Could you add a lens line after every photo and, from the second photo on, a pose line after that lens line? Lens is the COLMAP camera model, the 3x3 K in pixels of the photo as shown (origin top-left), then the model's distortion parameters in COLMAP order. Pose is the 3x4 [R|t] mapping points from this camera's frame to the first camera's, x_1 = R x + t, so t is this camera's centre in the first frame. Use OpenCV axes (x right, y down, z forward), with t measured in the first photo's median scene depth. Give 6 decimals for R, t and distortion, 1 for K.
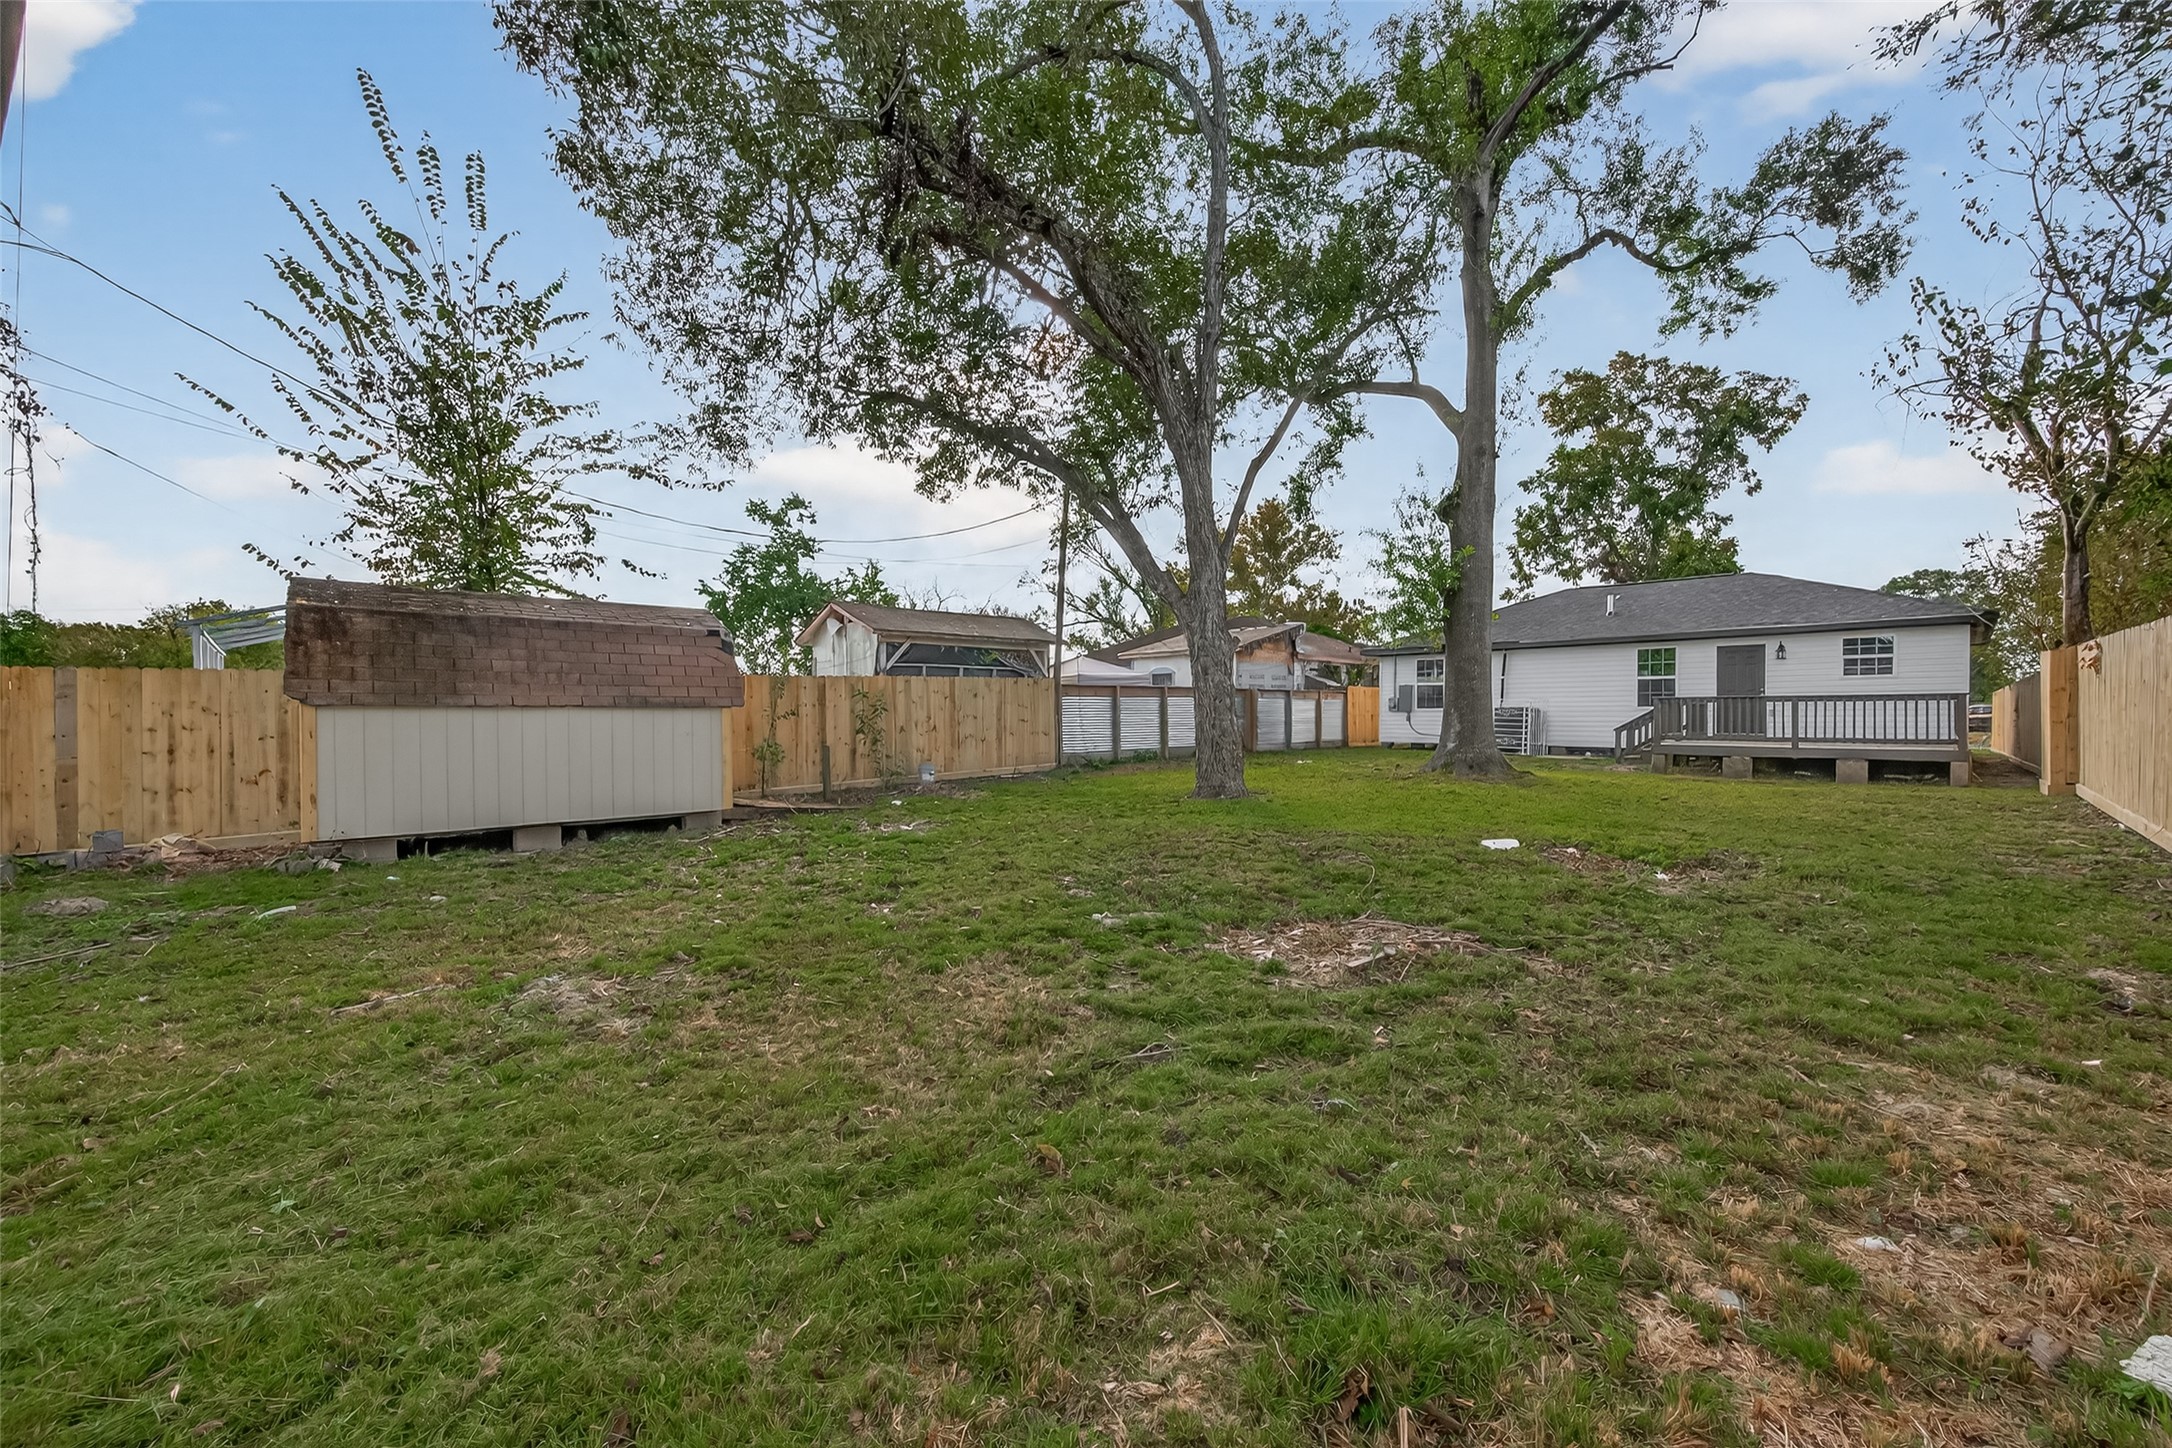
lens RADIAL K [[870.0, 0, 1080.4], [0, 870.0, 730.5], [0, 0, 1]] dist [0.001326, -0.000079]
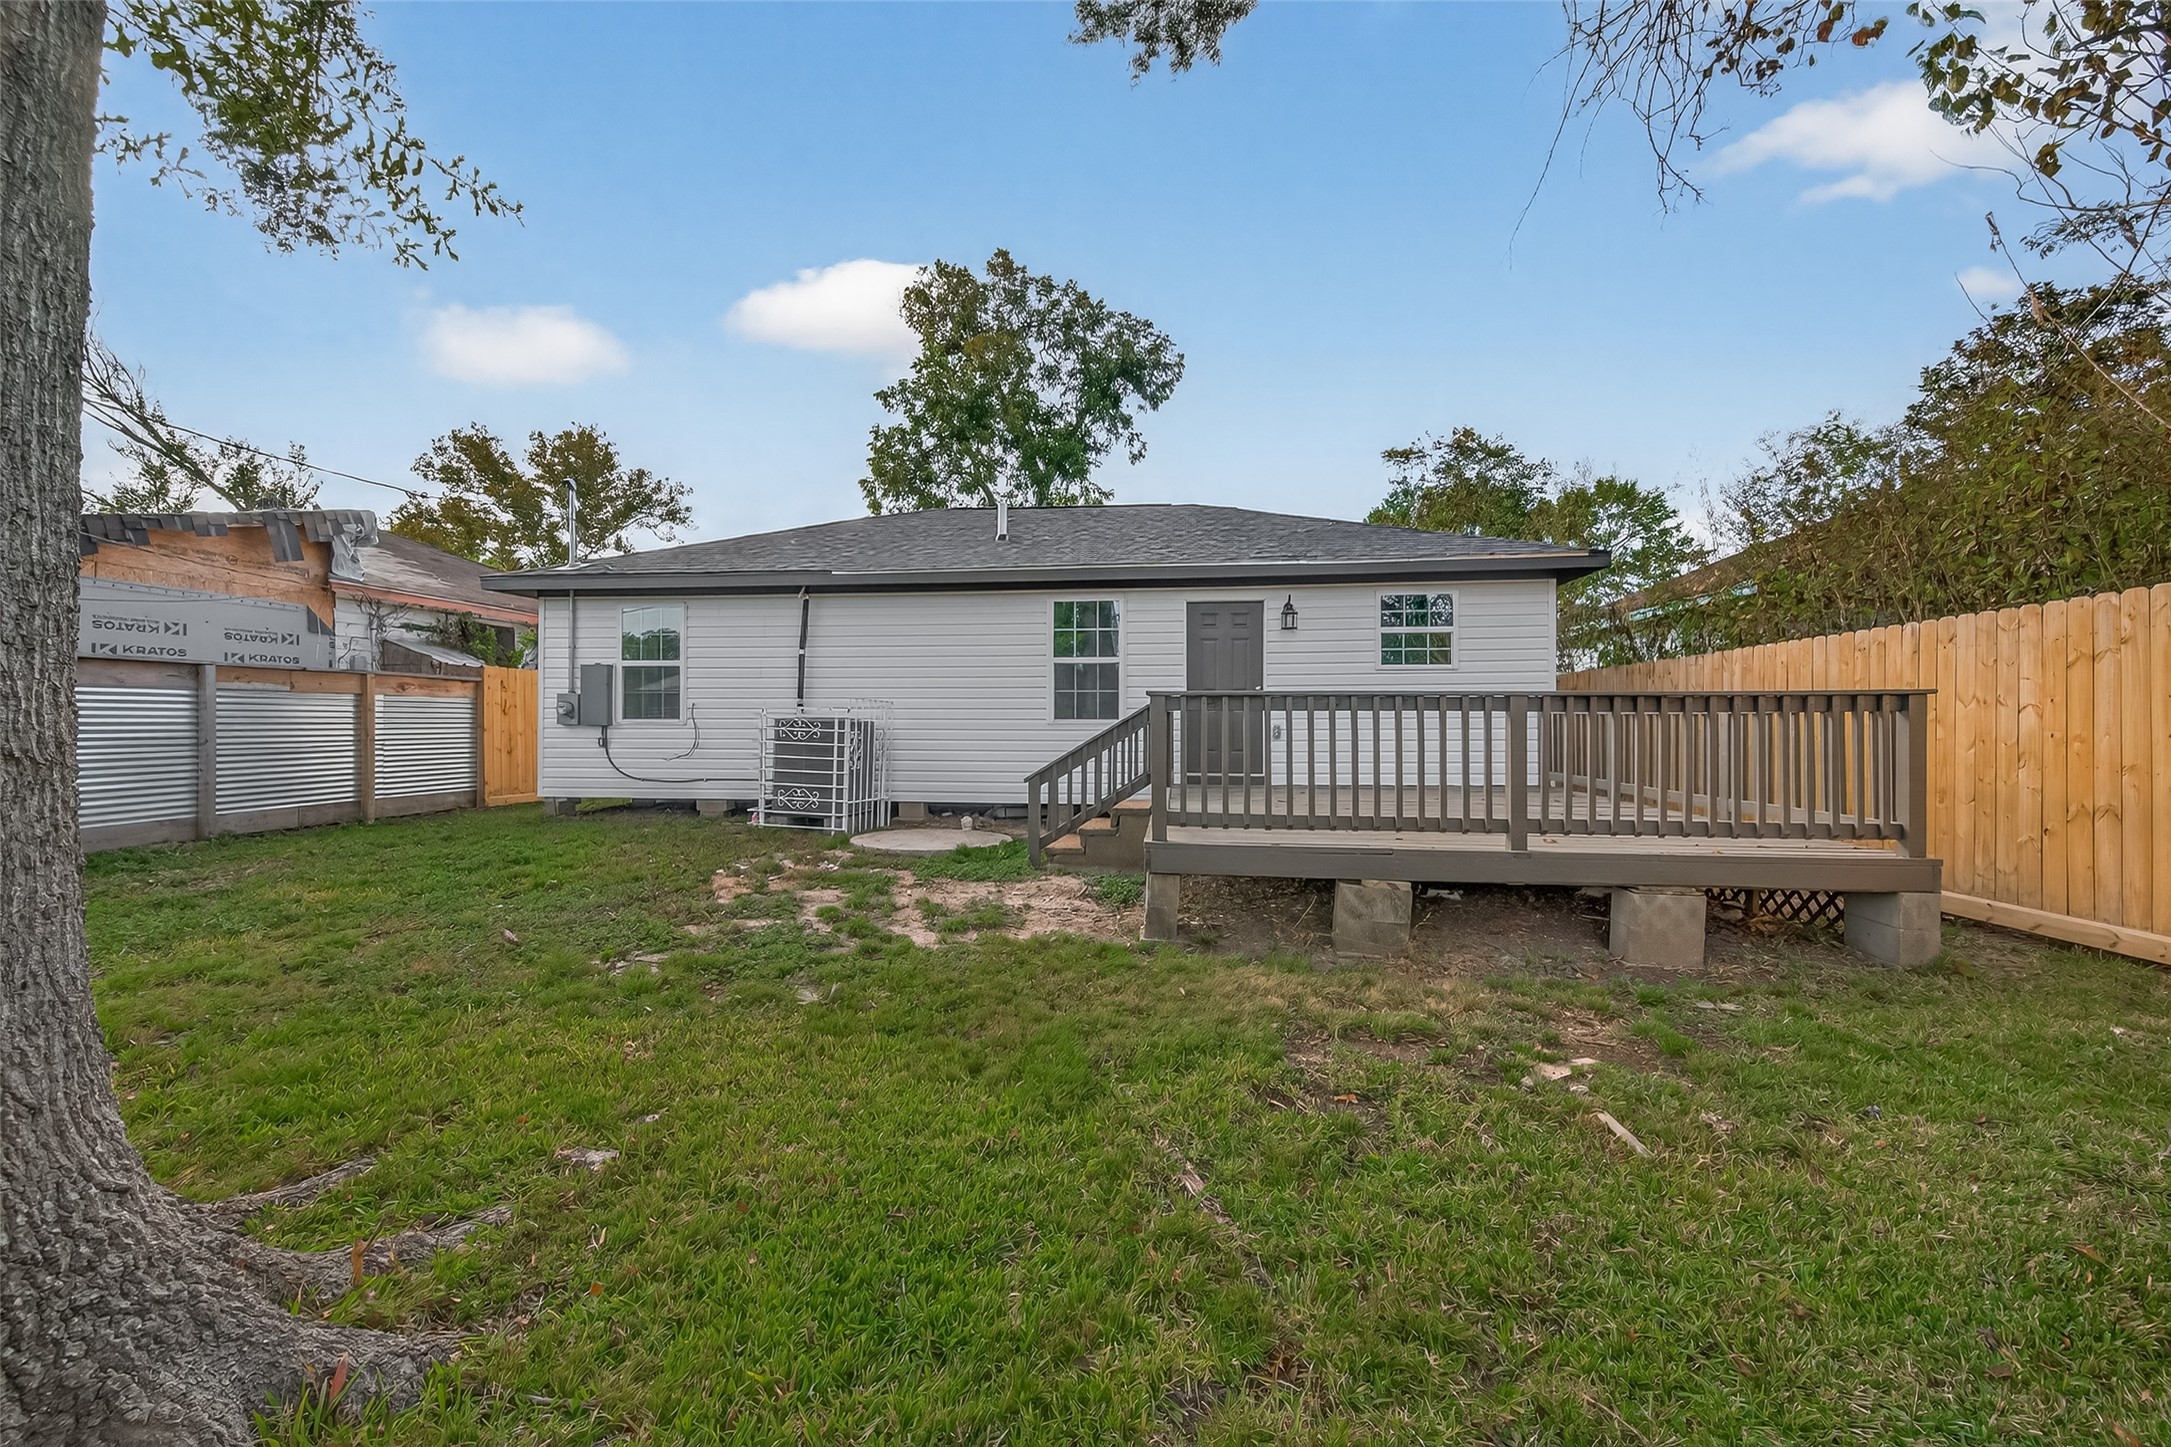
lens RADIAL K [[869.6, 0, 1071.5], [0, 869.6, 714.7], [0, 0, 1]] dist [0.001326, -0.000079]
pose [[0.795737, 0.009916, 0.605561, 0.227352], [0.006557, 0.999666, -0.024985, -0.011470], [-0.605606, 0.023852, 0.795407, 0.390737]]
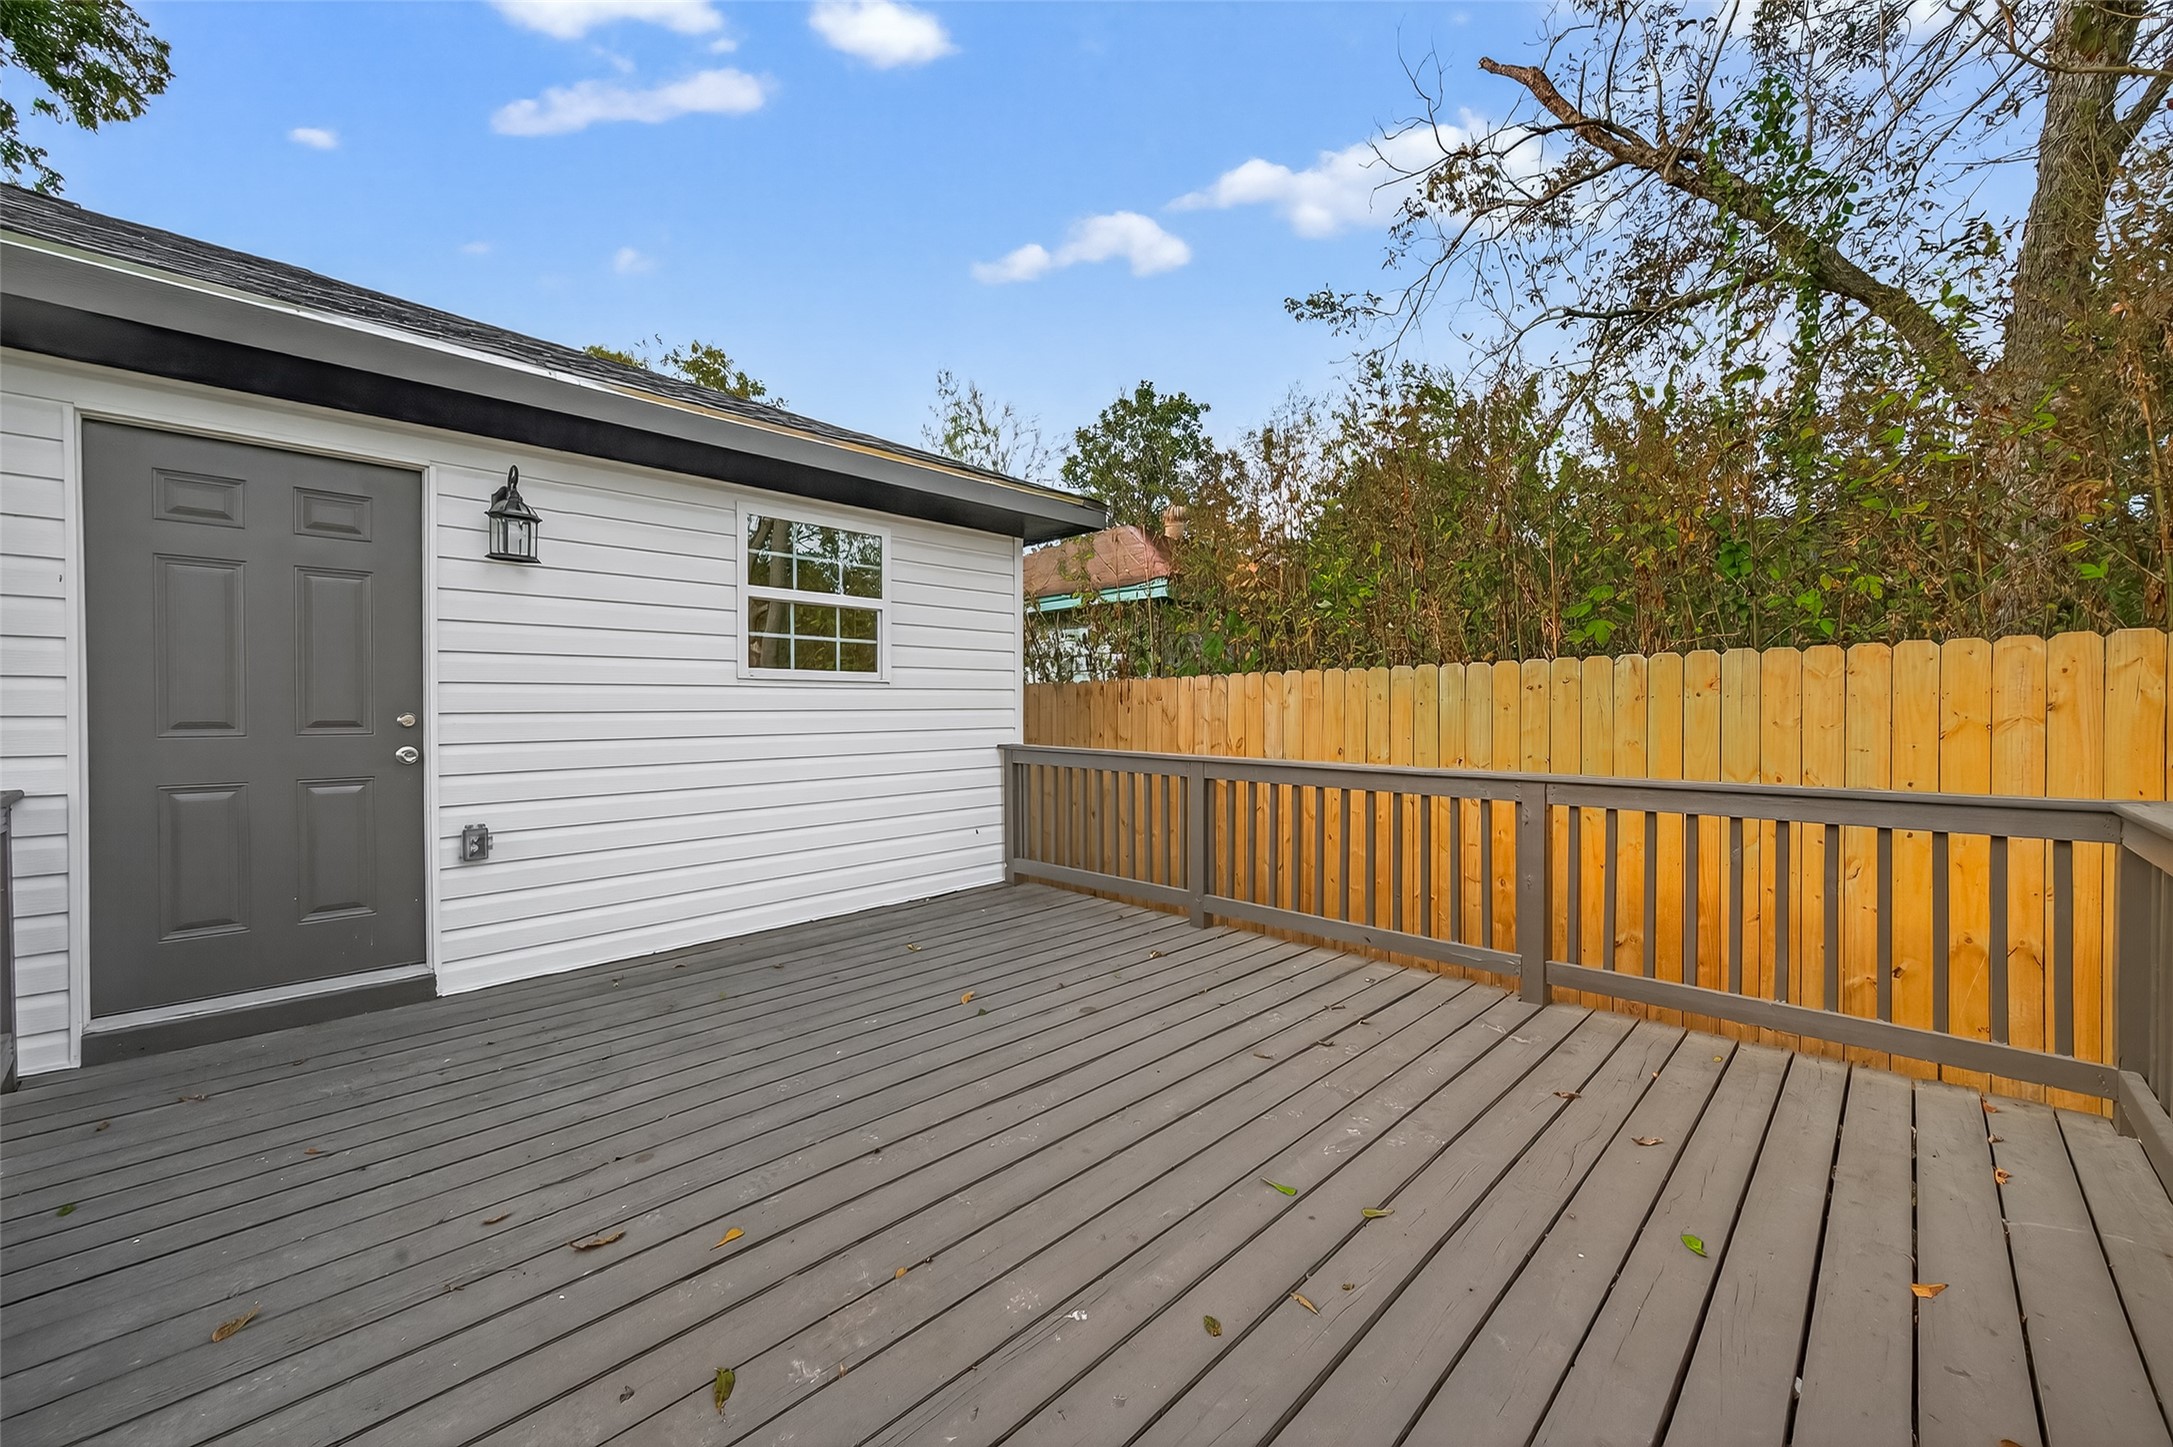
lens RADIAL K [[870.4, 0, 1114.8], [0, 870.4, 715.2], [0, 0, 1]] dist [0.001326, -0.000079]
pose [[-0.019594, -0.000708, 0.999808, 0.358208], [0.016168, 0.999869, 0.001025, -0.027454], [-0.999677, 0.016185, -0.019580, 0.510445]]
